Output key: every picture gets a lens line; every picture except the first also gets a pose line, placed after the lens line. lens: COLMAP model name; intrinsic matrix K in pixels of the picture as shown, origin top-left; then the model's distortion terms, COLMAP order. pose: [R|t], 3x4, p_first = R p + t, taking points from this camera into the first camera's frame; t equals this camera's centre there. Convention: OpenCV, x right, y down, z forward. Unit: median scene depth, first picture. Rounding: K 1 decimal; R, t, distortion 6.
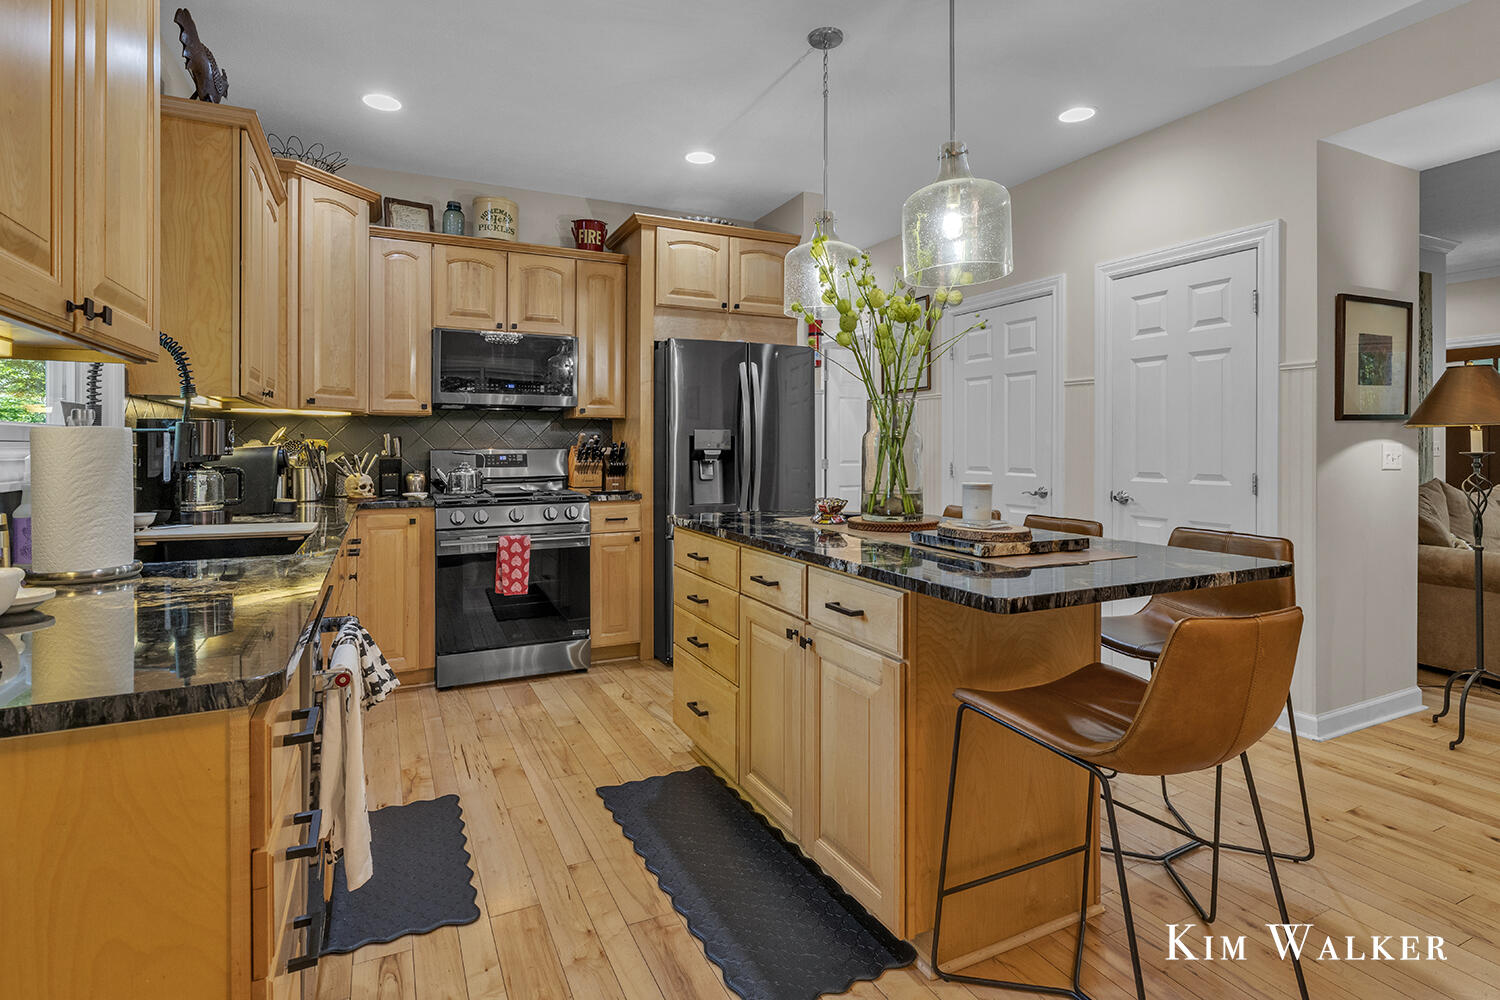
lens RADIAL K [[749.3, 0, 748.5], [0, 749.3, 441.5], [0, 0, 1]] dist [0.001247, 0.000465]
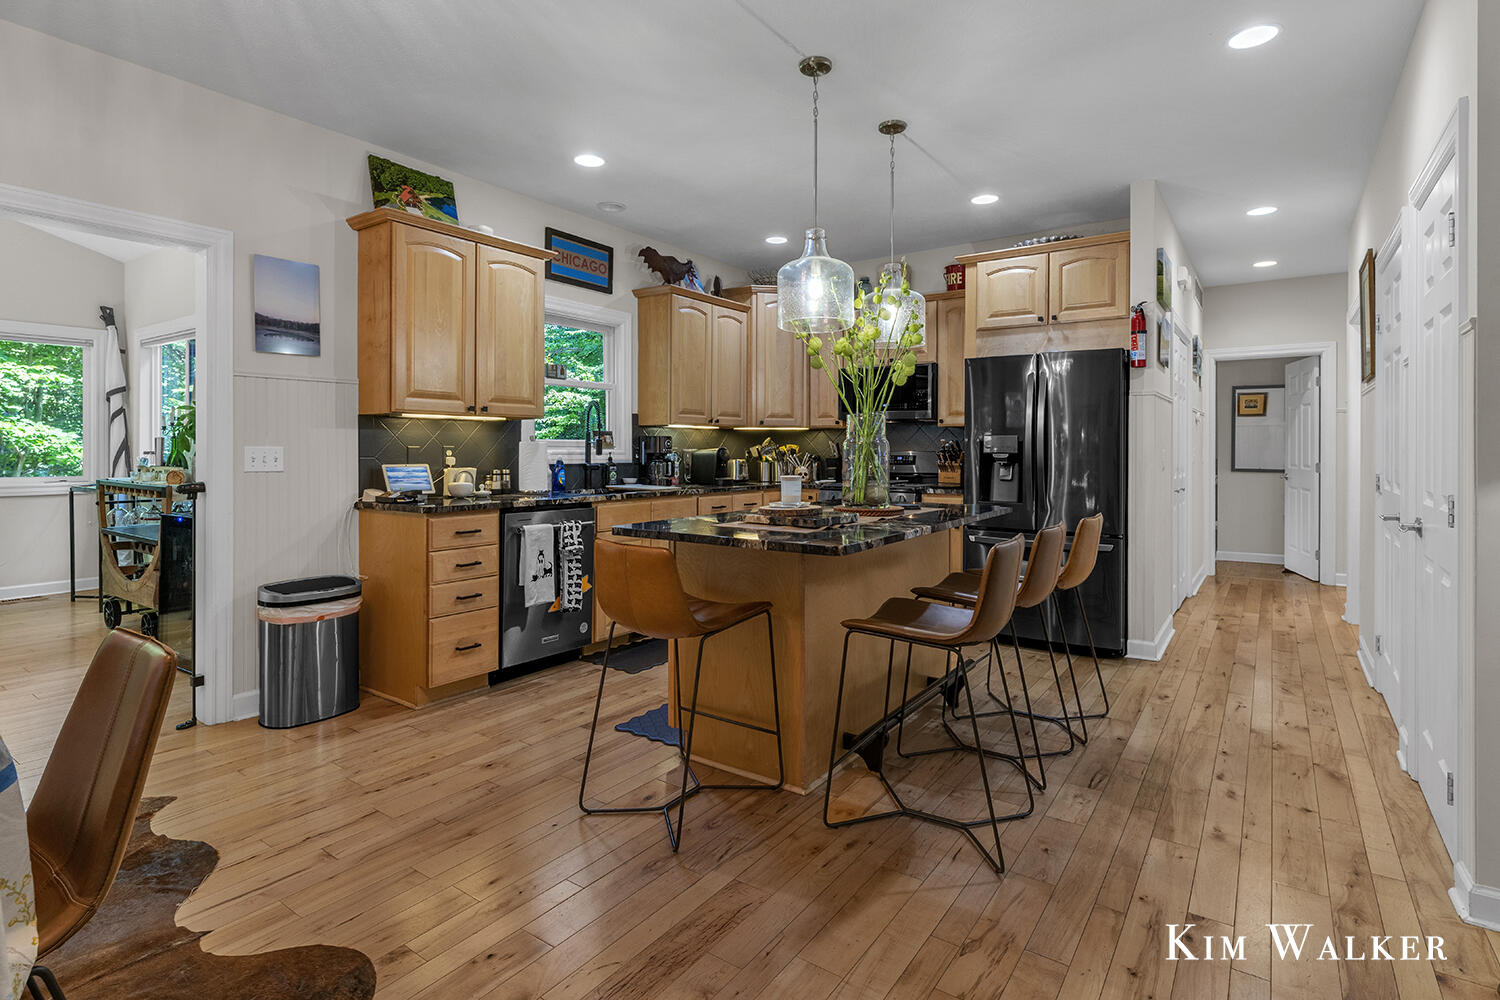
lens RADIAL K [[749.3, 0, 748.5], [0, 749.3, 441.5], [0, 0, 1]] dist [0.001247, 0.000465]
pose [[0.480477, -0.005615, -0.876989, 0.755080], [0.001396, 0.999983, -0.005638, -0.000813], [0.877006, 0.001484, 0.480477, 0.125326]]
